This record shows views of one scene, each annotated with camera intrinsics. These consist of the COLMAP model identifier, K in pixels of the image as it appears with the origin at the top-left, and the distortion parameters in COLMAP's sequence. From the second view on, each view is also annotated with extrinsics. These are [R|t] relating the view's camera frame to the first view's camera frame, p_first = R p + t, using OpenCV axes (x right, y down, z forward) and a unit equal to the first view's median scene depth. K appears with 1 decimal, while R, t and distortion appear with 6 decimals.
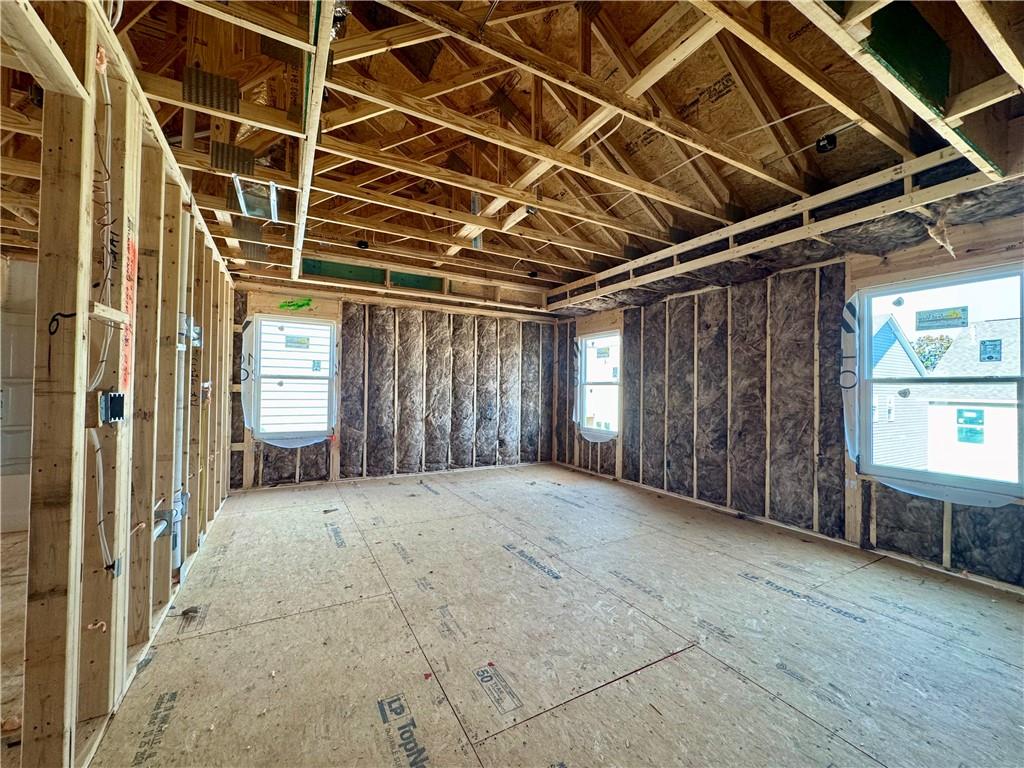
lens RADIAL K [[407.8, 0, 510.5], [0, 407.8, 382.4], [0, 0, 1]] dist [-0.002738, -0.000180]
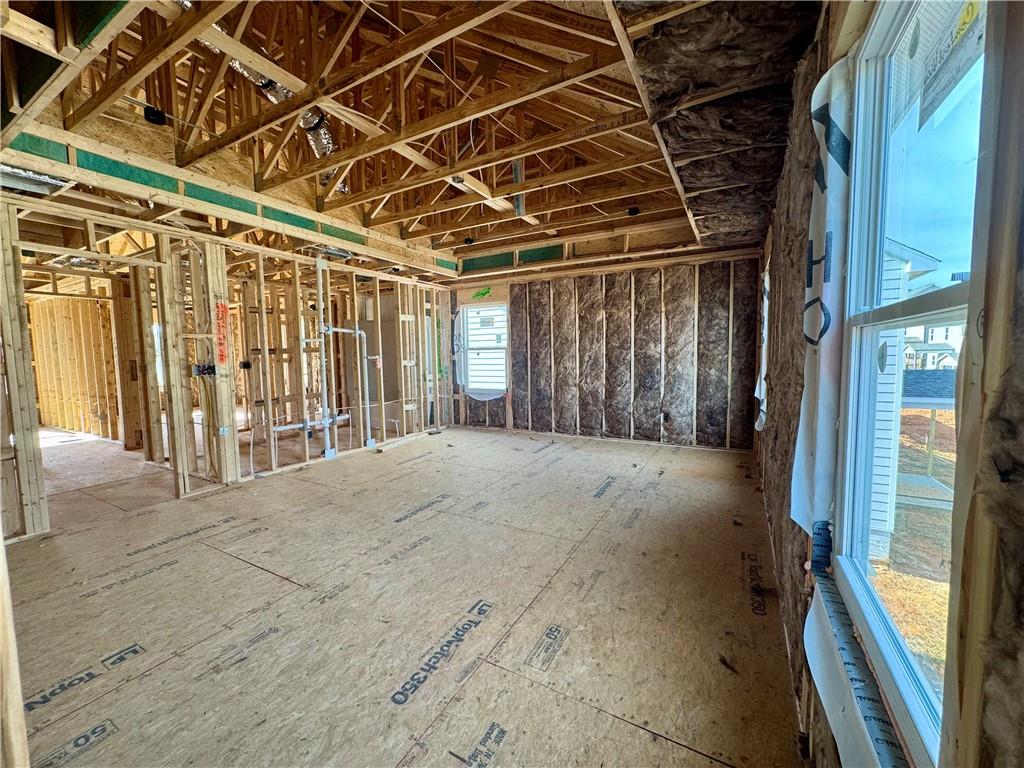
lens RADIAL K [[407.8, 0, 510.5], [0, 407.8, 382.4], [0, 0, 1]] dist [-0.002738, -0.000180]
pose [[0.521774, 0.040364, -0.852128, 0.633637], [0.037187, 0.996854, 0.069990, 0.007432], [0.852273, -0.068207, 0.518632, 0.351924]]
